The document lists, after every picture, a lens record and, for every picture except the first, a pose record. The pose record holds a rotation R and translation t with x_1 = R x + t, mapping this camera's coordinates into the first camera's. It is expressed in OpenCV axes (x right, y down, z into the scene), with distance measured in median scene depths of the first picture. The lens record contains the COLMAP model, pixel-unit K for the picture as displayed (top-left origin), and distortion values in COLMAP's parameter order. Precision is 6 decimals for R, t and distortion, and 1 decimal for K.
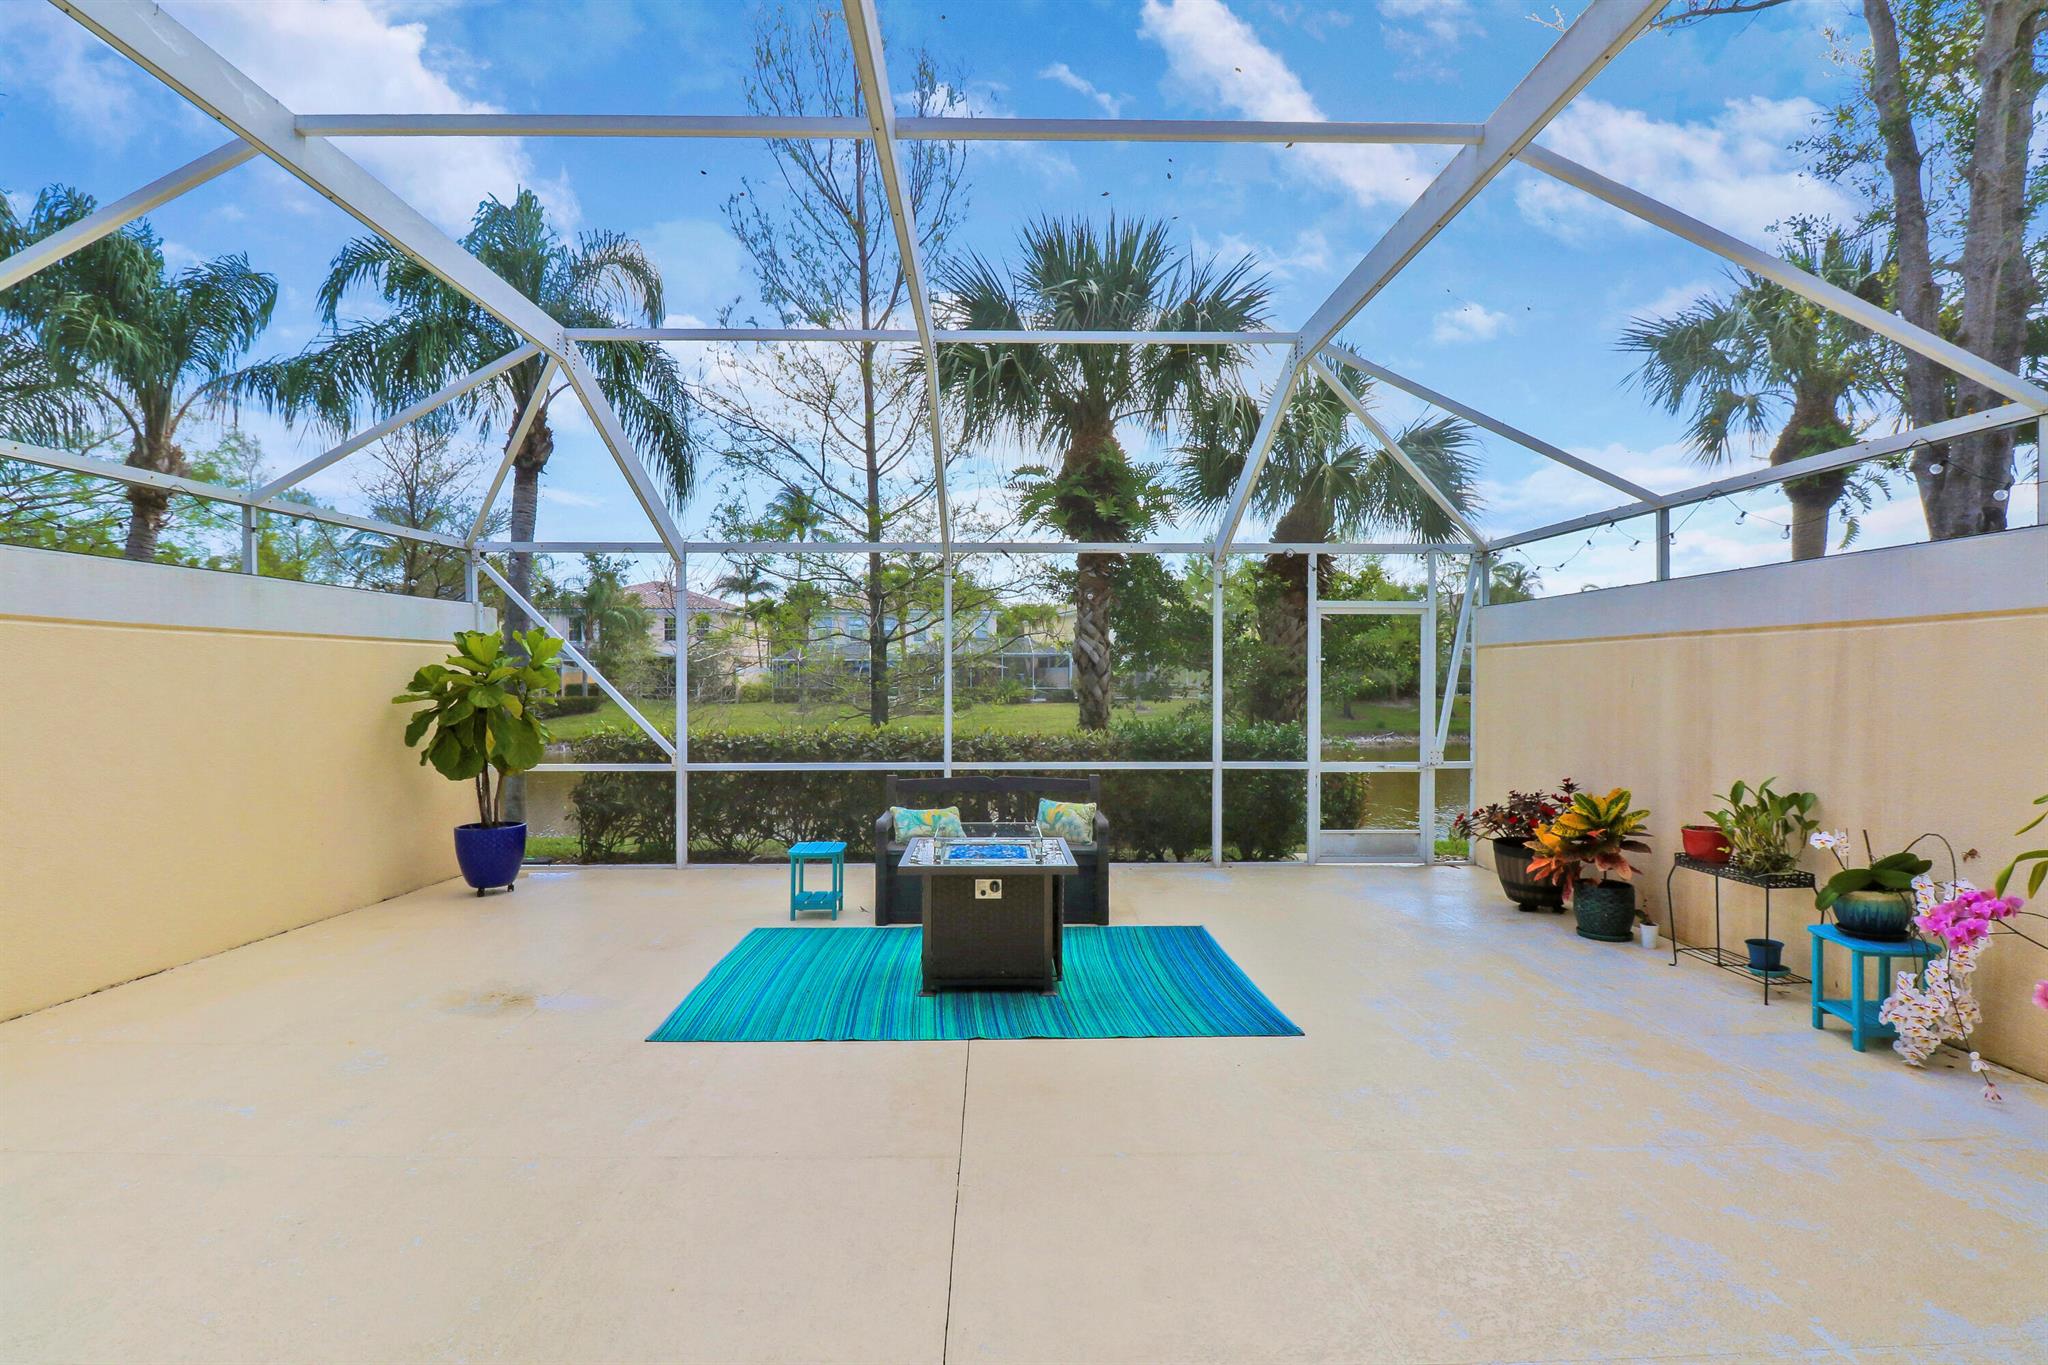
lens RADIAL K [[968.4, 0, 1027.1], [0, 968.4, 673.3], [0, 0, 1]] dist [-0.008968, -0.001104]
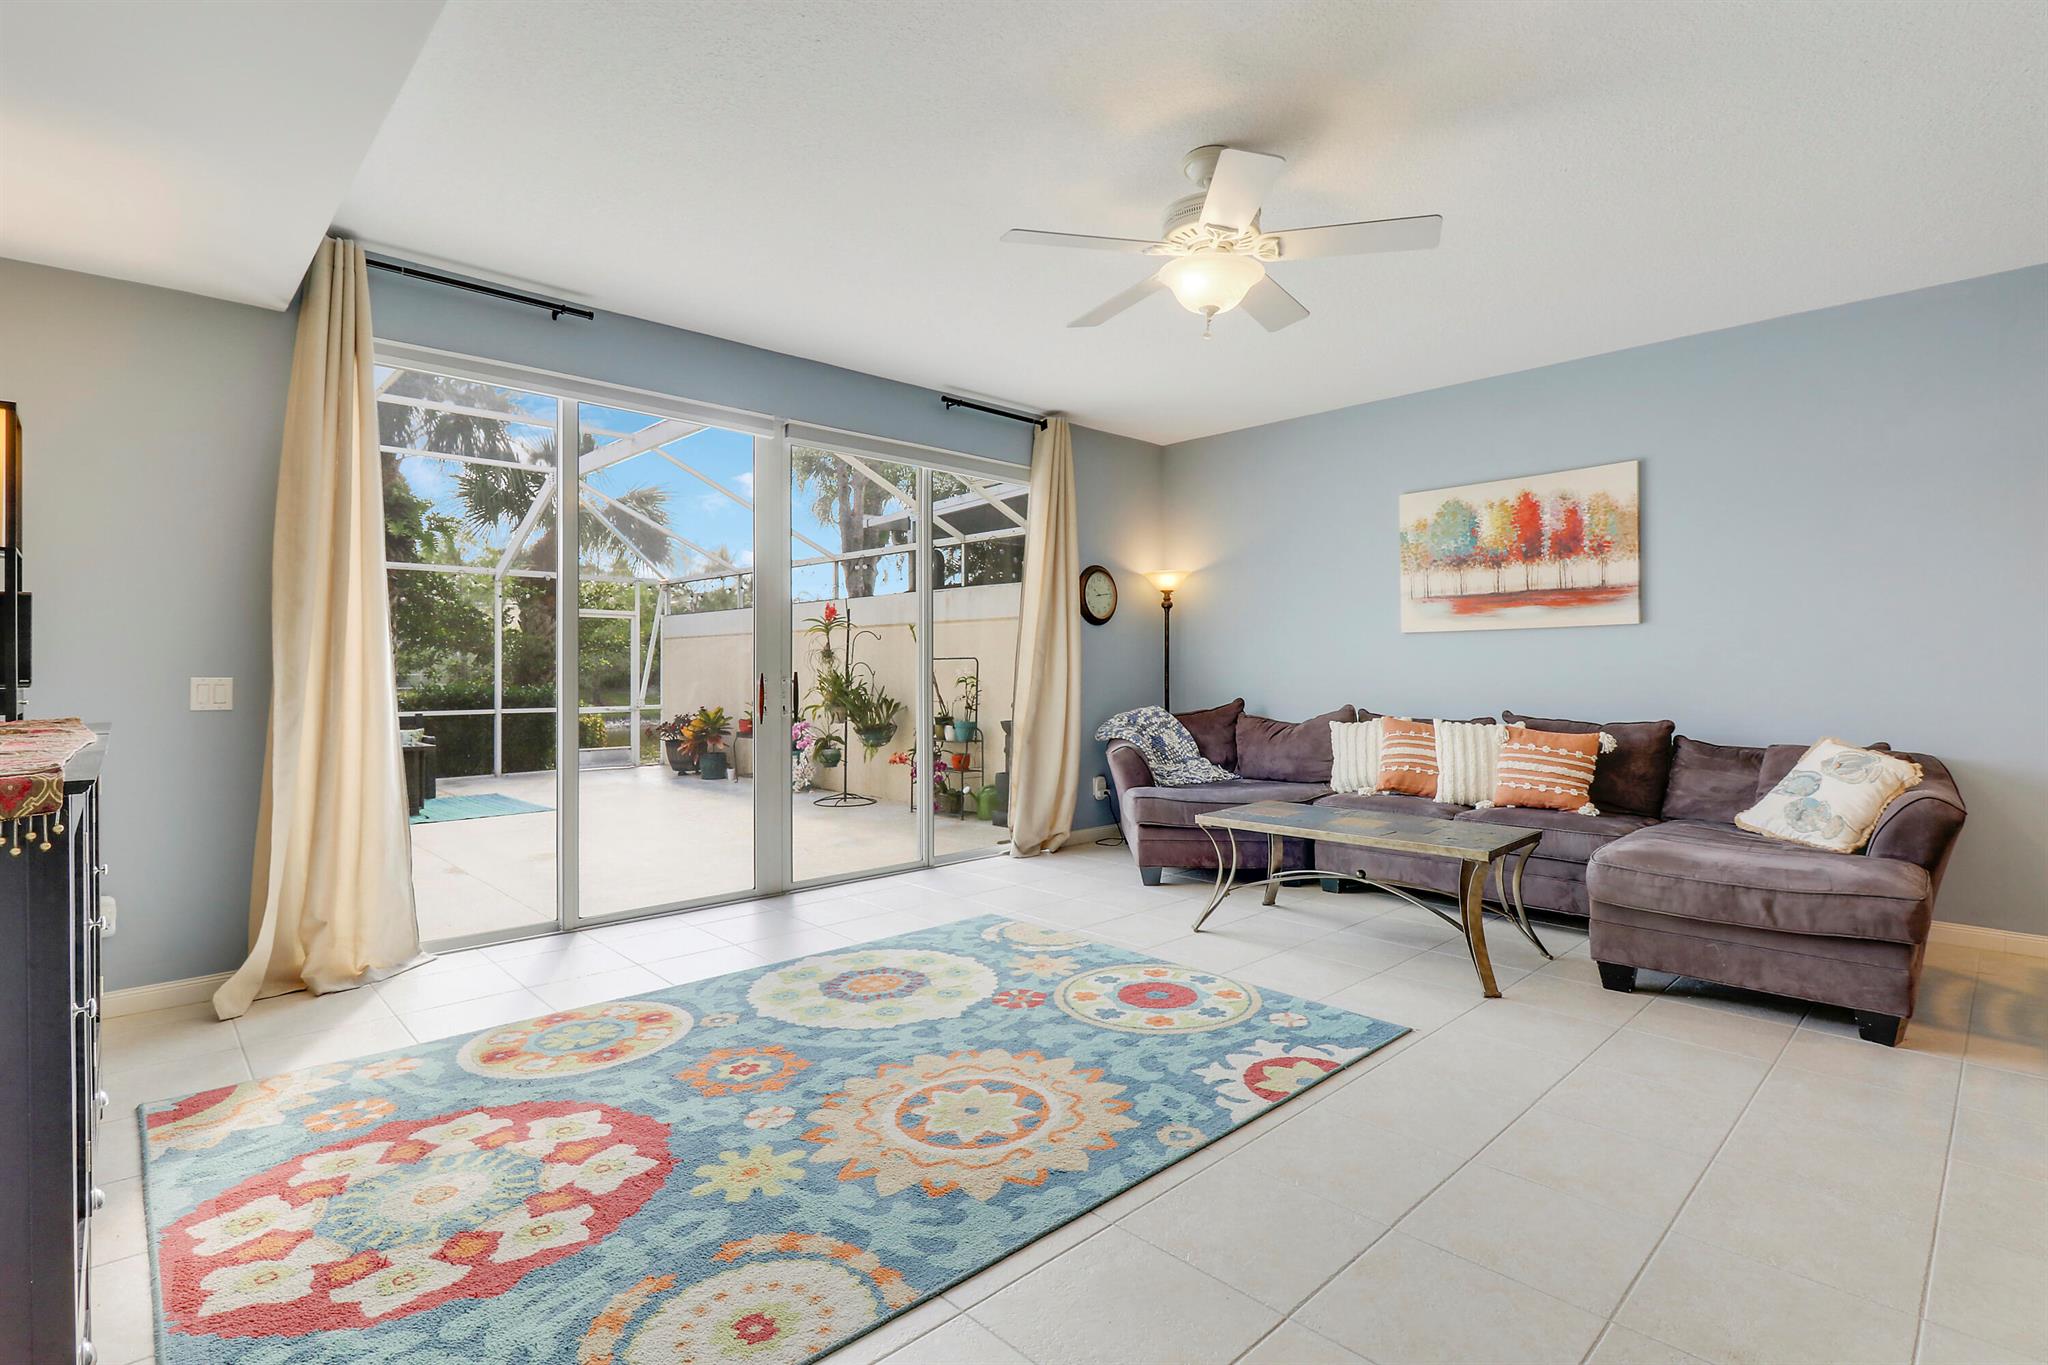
lens RADIAL K [[950.6, 0, 1026.7], [0, 950.6, 654.7], [0, 0, 1]] dist [0.003560, -0.012172]
pose [[0.734285, 0.010217, 0.678764, -0.271741], [-0.001658, 0.999911, -0.013256, 0.028158], [-0.678839, 0.008608, 0.734237, -0.875916]]
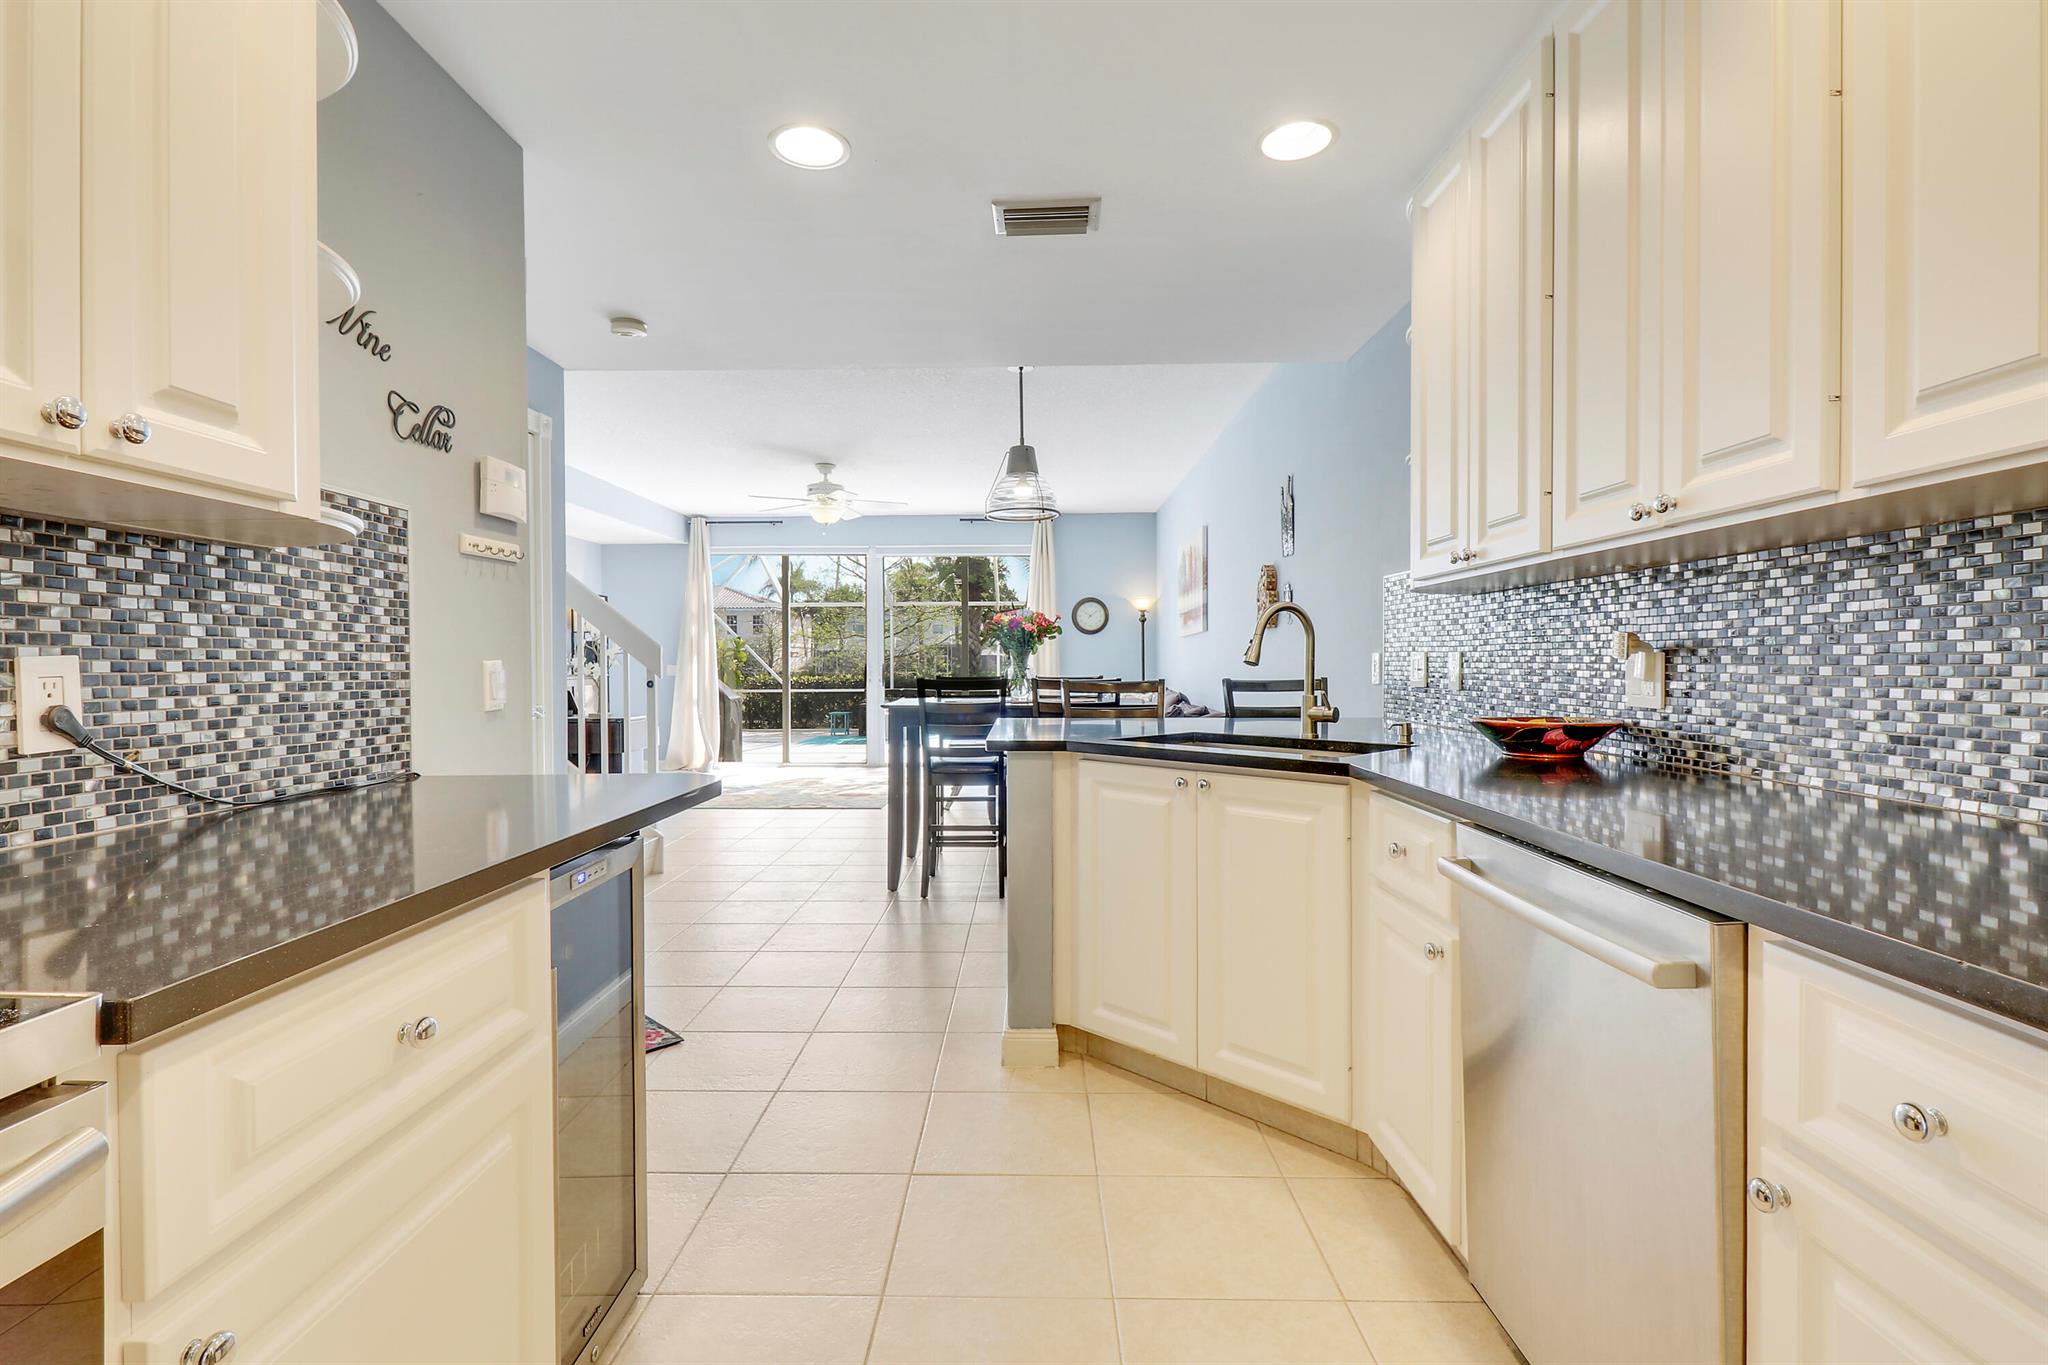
lens RADIAL K [[950.6, 0, 1019.4], [0, 950.6, 677.0], [0, 0, 1]] dist [0.003560, -0.012172]
pose [[0.999127, -0.024435, -0.033877, 0.433644], [0.024878, 0.999609, 0.012735, 0.026692], [0.033553, -0.013567, 0.999345, -1.817384]]
